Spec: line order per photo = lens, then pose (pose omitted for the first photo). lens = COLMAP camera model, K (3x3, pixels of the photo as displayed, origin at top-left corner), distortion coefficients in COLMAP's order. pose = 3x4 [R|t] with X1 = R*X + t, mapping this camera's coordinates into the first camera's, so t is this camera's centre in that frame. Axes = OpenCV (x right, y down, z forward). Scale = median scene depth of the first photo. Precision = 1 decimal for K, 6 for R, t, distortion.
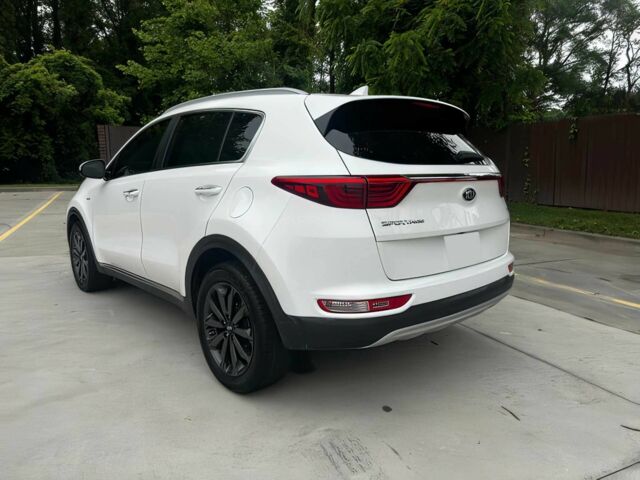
lens RADIAL K [[494.3, 0, 320.0], [0, 494.3, 240.0], [0, 0, 1]] dist [0.006108, 0.001616]
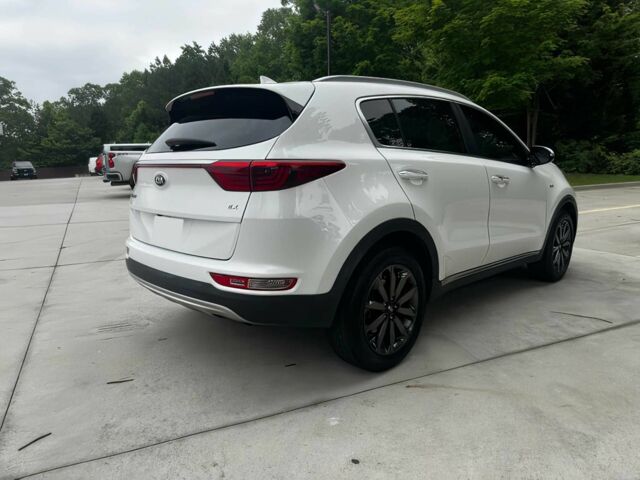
lens RADIAL K [[501.9, 0, 320.2], [0, 501.9, 229.9], [0, 0, 1]] dist [0.072106, -0.000247]
pose [[-0.041689, 0.127483, -0.990964, 0.297390], [-0.139800, 0.981325, 0.132125, -0.037660], [0.989302, 0.144045, -0.023089, 0.300297]]
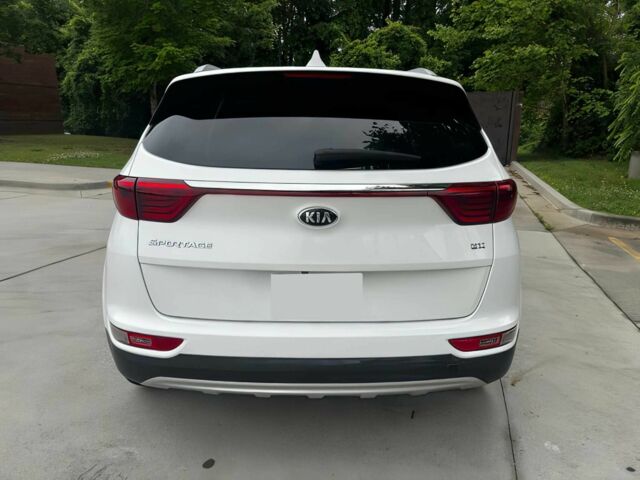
lens RADIAL K [[494.3, 0, 320.0], [0, 494.3, 240.0], [0, 0, 1]] dist [0.006108, 0.001616]
pose [[0.731415, 0.156618, -0.663704, 0.158965], [-0.106882, 0.987569, 0.115256, -0.029389], [0.673504, -0.013362, 0.739063, 0.112895]]
